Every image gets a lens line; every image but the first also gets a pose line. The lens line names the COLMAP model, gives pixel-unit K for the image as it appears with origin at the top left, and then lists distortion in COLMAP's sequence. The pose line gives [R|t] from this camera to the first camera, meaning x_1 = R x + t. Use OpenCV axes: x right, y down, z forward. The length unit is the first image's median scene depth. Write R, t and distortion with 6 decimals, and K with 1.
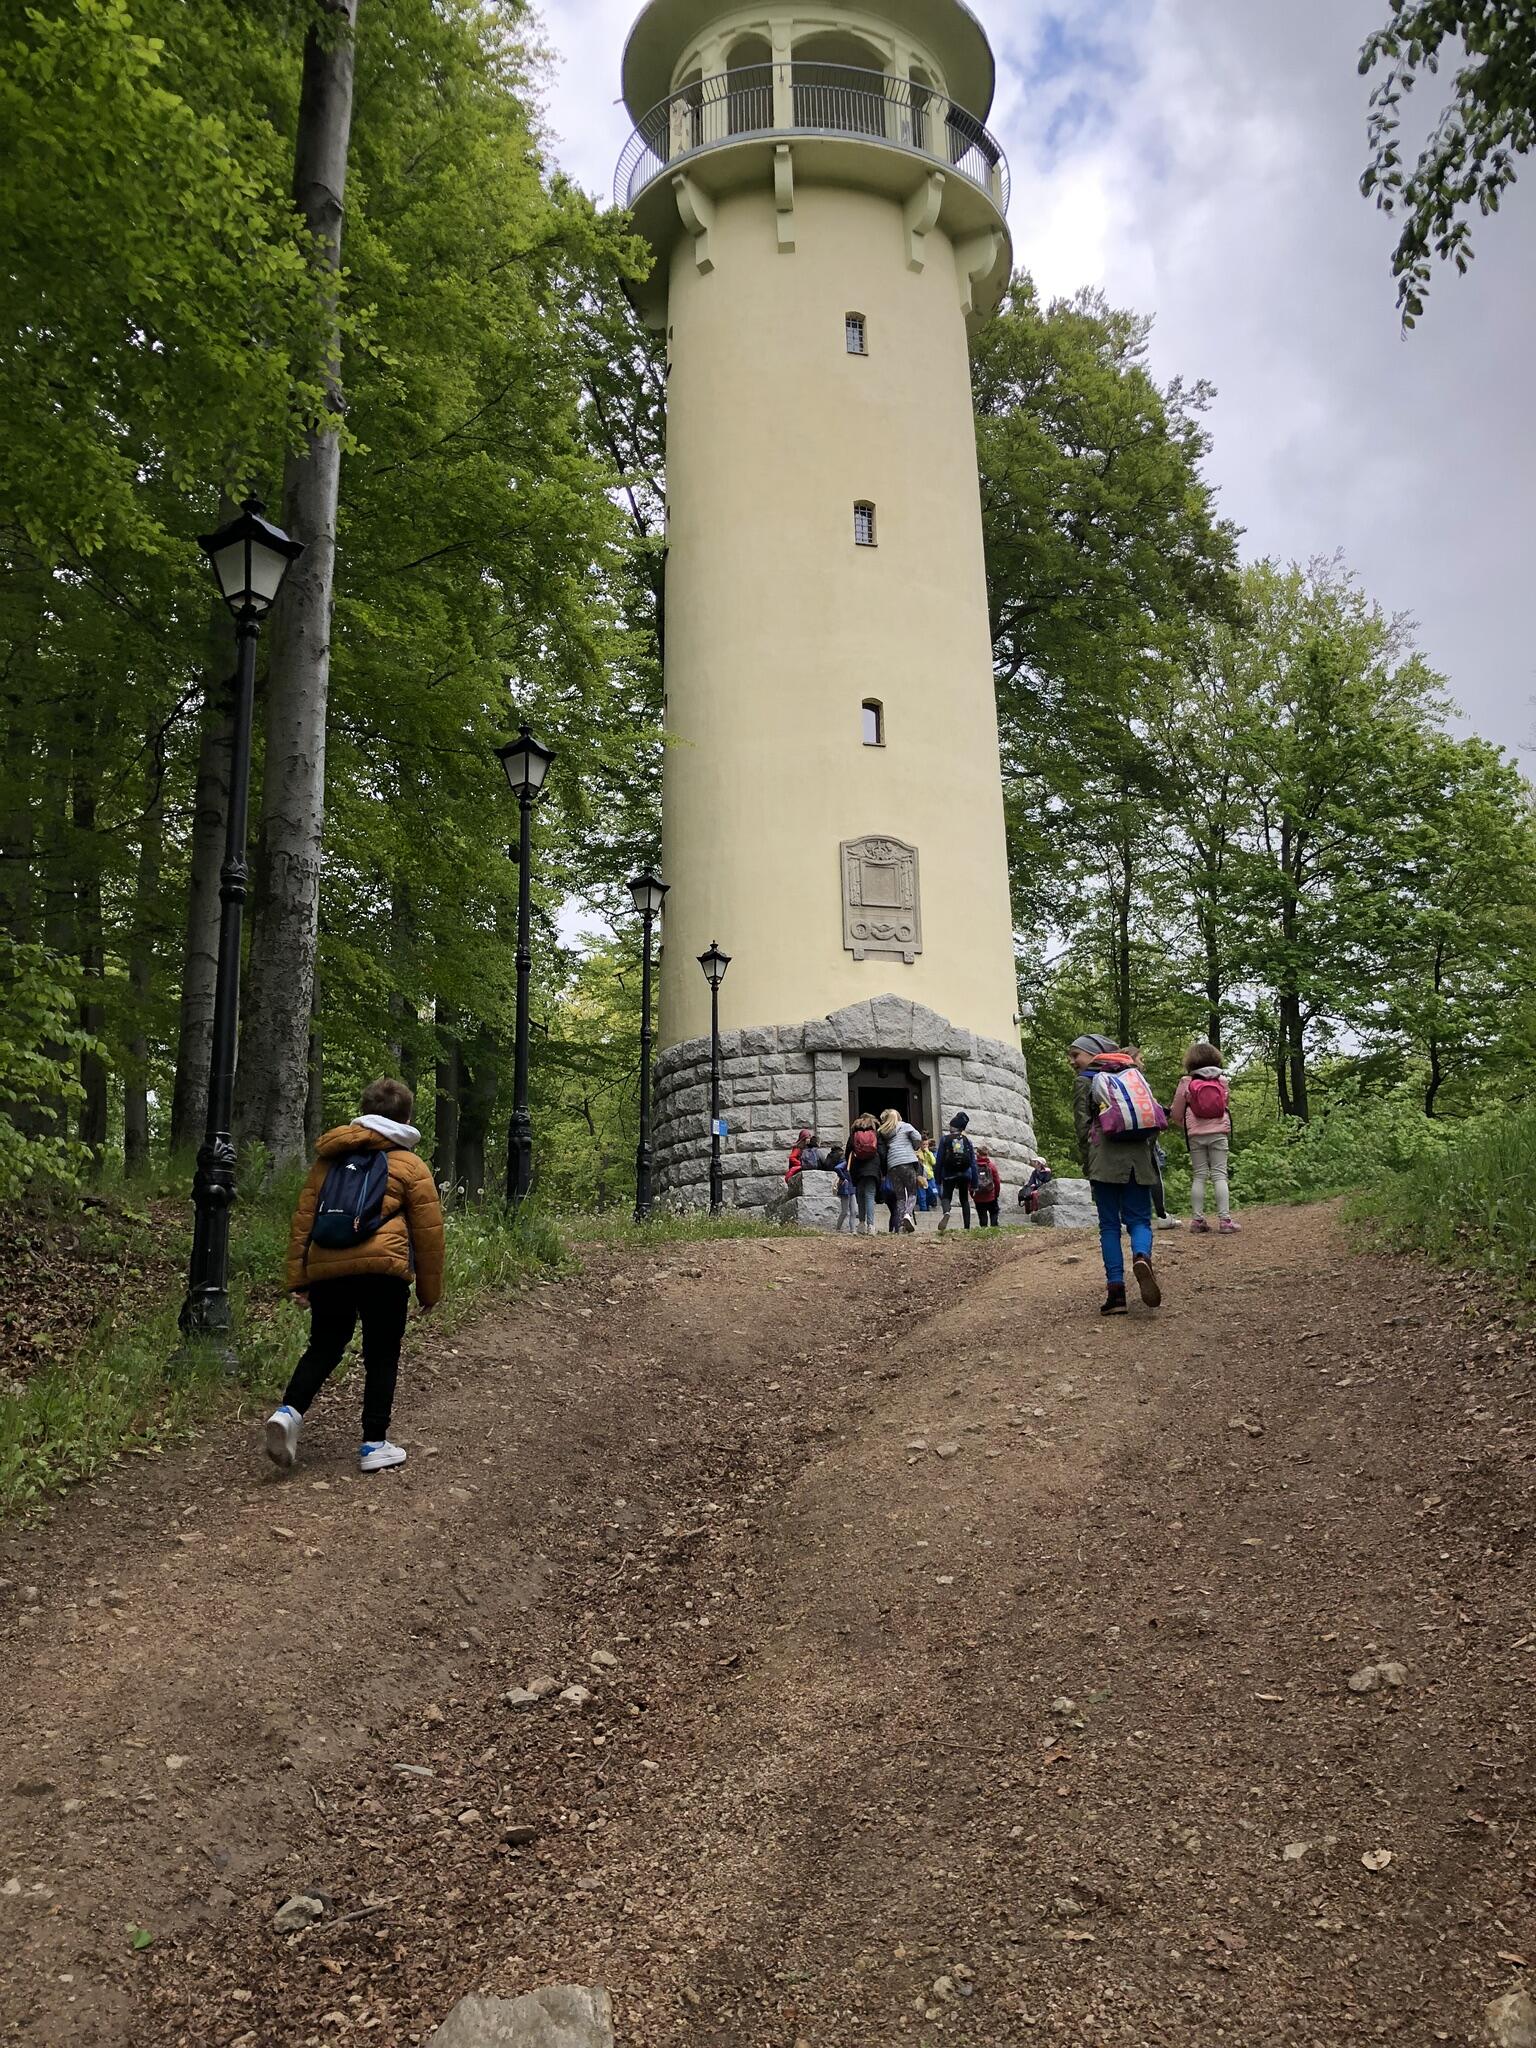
lens RADIAL K [[1743.3, 0, 755.0], [0, 1743.3, 1022.3], [0, 0, 1]] dist [0.000729, 0.008348]
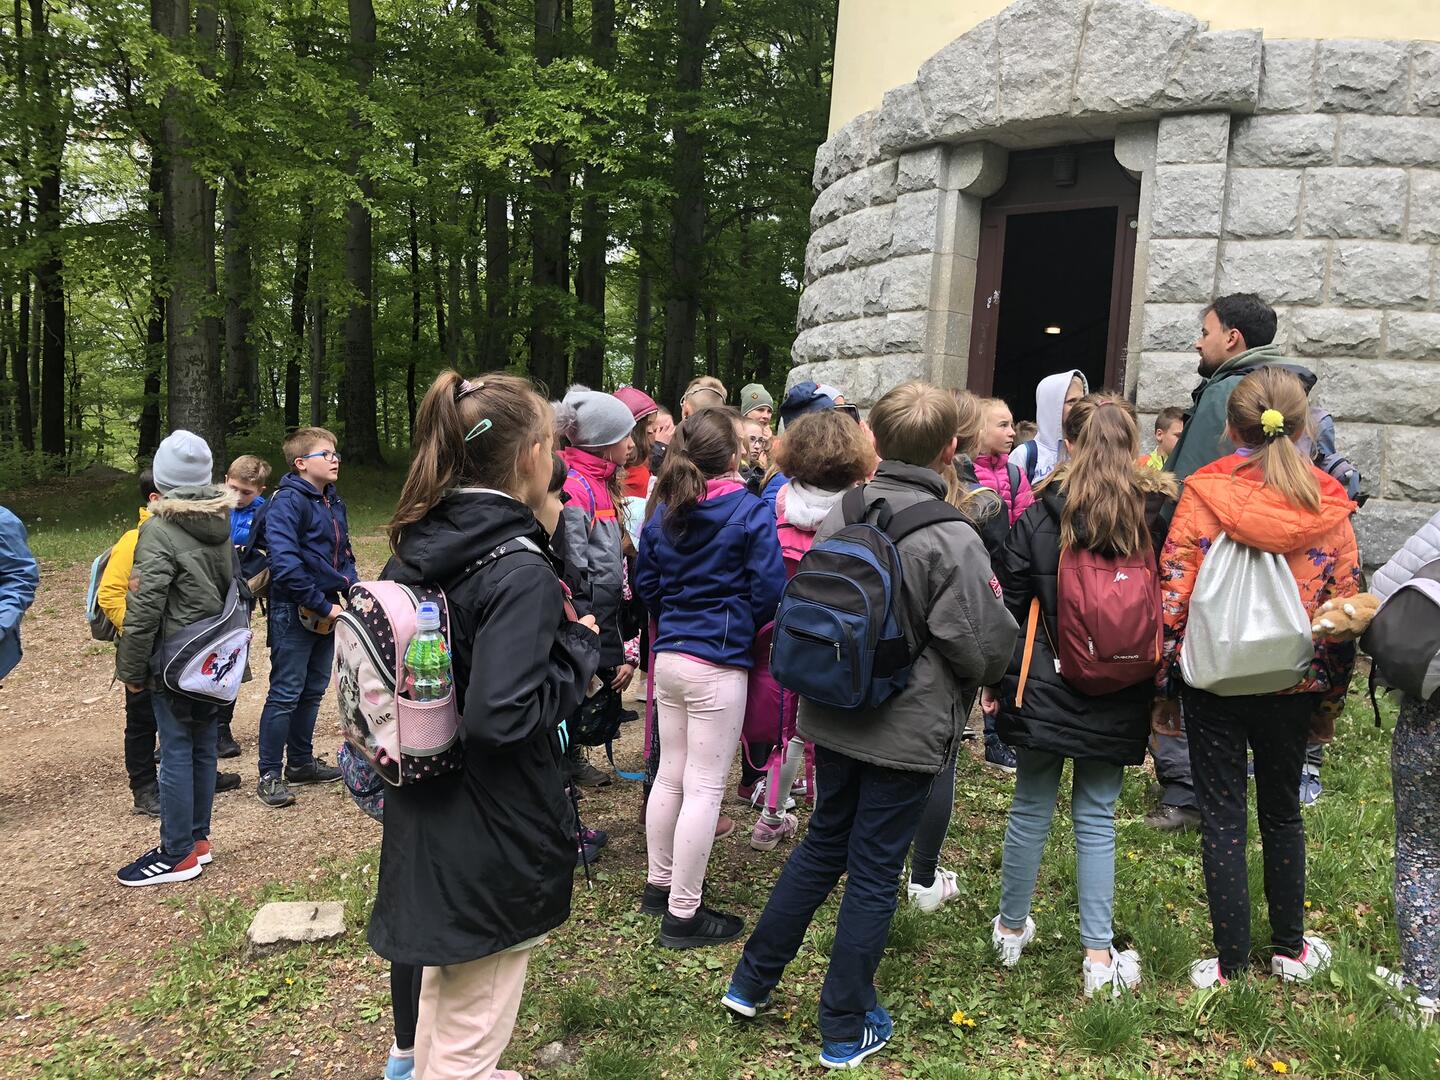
lens RADIAL K [[1225.8, 0, 720.0], [0, 1225.8, 541.2], [0, 0, 1]] dist [0.000729, 0.008348]
pose [[0.599111, 0.104027, -0.793879, 0.288437], [0.134726, 0.964288, 0.228030, 0.036287], [0.789249, -0.243571, 0.563700, 0.736129]]
